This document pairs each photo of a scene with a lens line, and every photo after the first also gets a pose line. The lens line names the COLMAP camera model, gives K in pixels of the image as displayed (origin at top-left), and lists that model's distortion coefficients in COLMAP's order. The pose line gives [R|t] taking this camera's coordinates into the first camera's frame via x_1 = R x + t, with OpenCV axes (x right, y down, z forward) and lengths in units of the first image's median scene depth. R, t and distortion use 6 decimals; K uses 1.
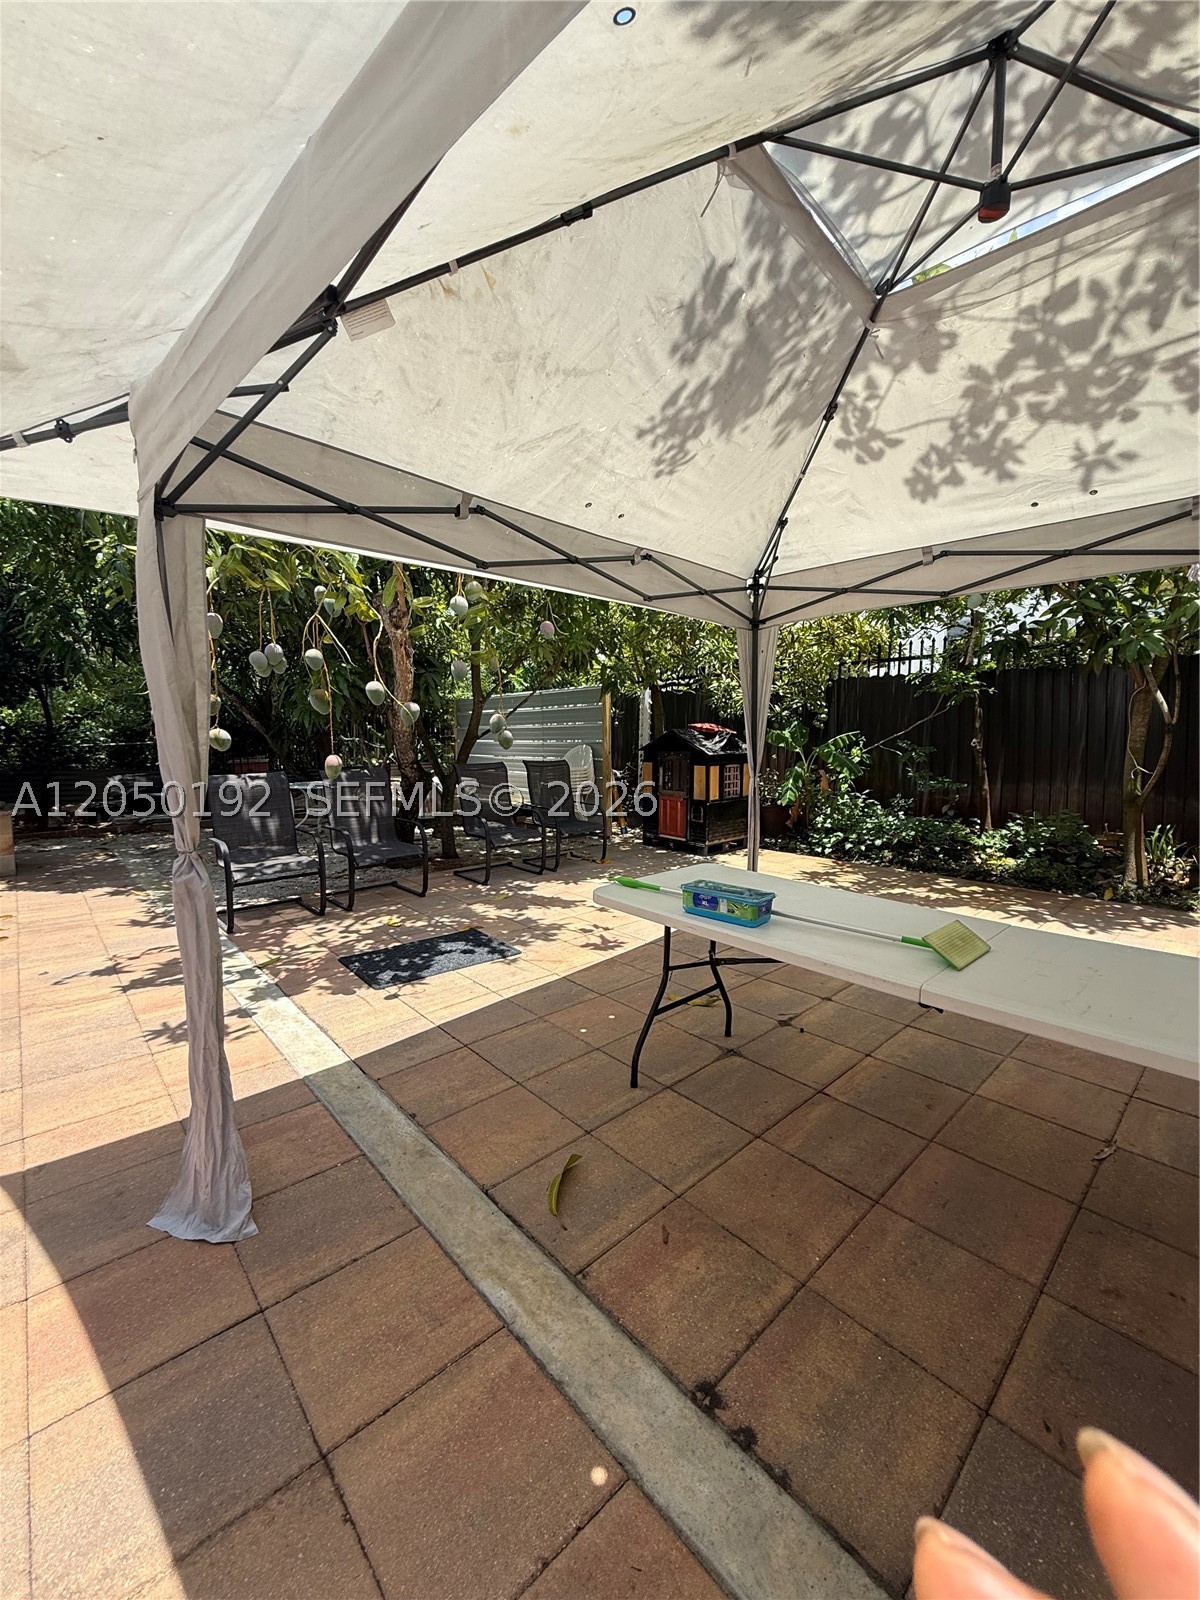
lens RADIAL K [[637.6, 0, 604.7], [0, 637.6, 797.3], [0, 0, 1]] dist [-0.000118, -0.000539]
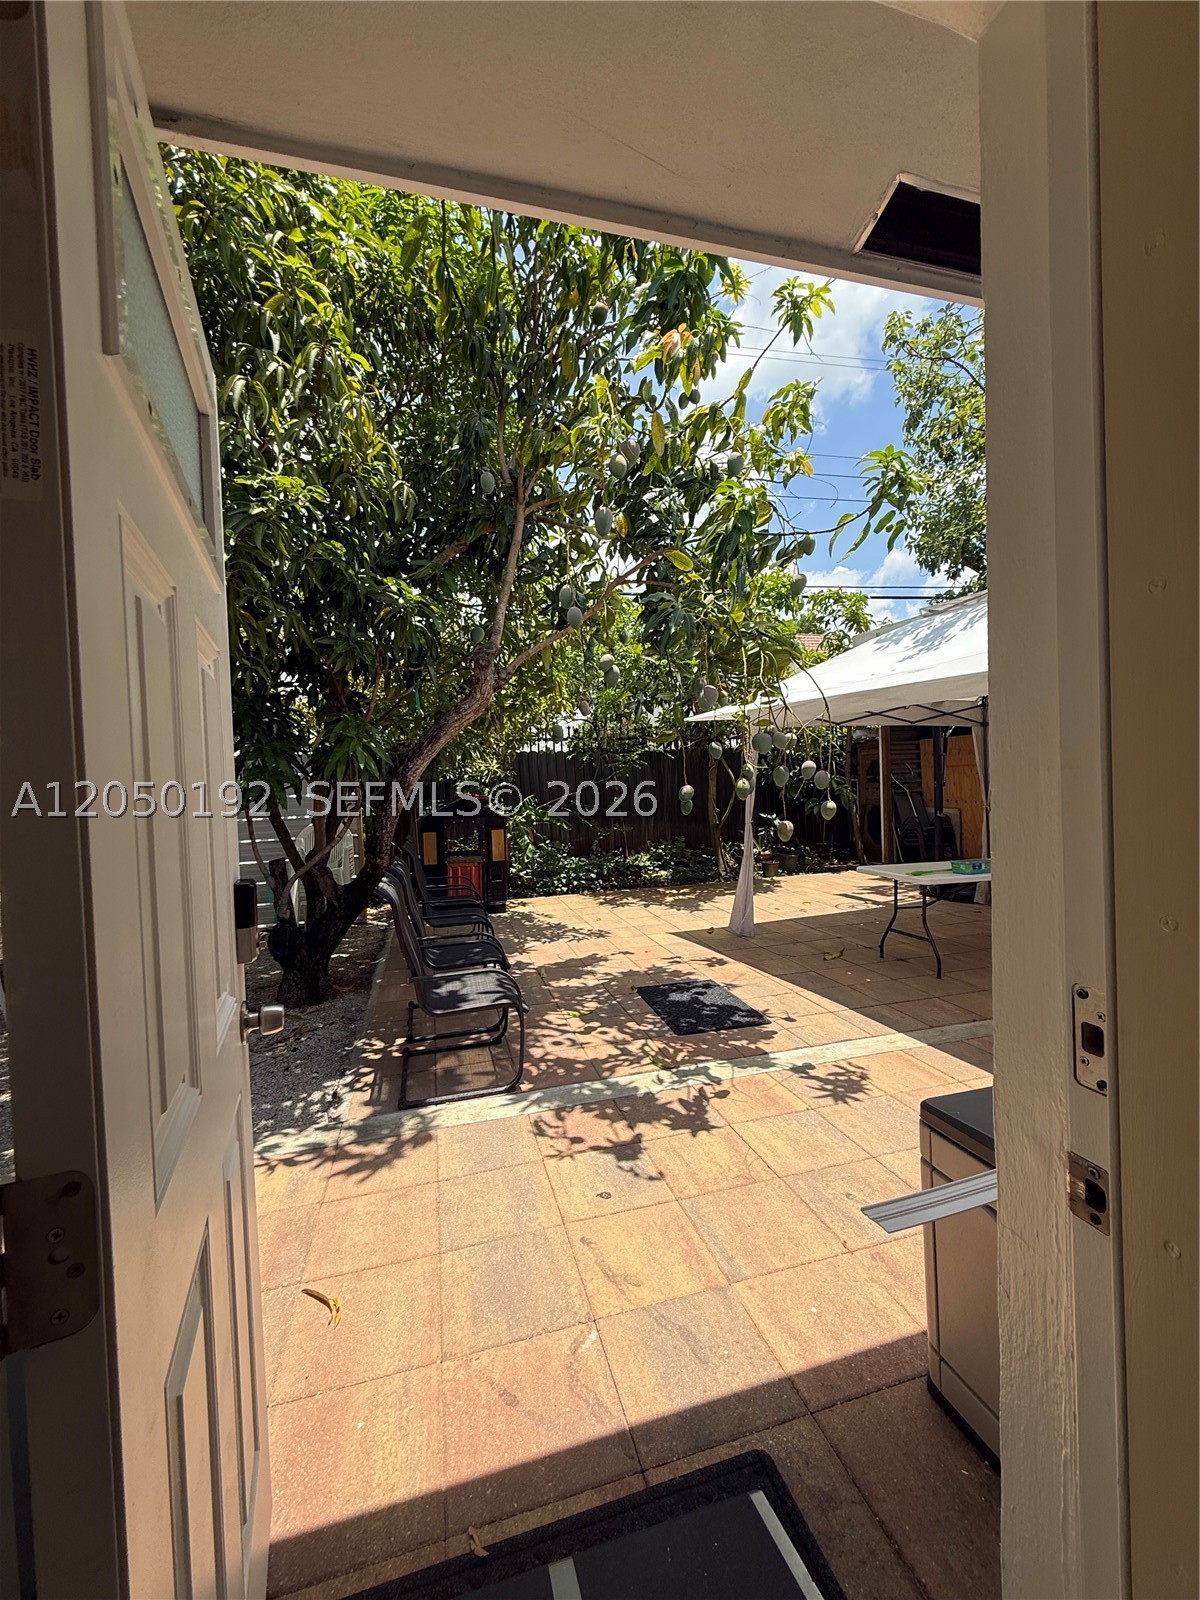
lens RADIAL K [[637.6, 0, 606.1], [0, 637.6, 800.9], [0, 0, 1]] dist [-0.000118, -0.000539]
pose [[0.448304, -0.035680, 0.893169, -1.202049], [0.117388, 0.992899, -0.019256, -0.091790], [-0.886140, 0.113480, 0.449309, 0.549627]]
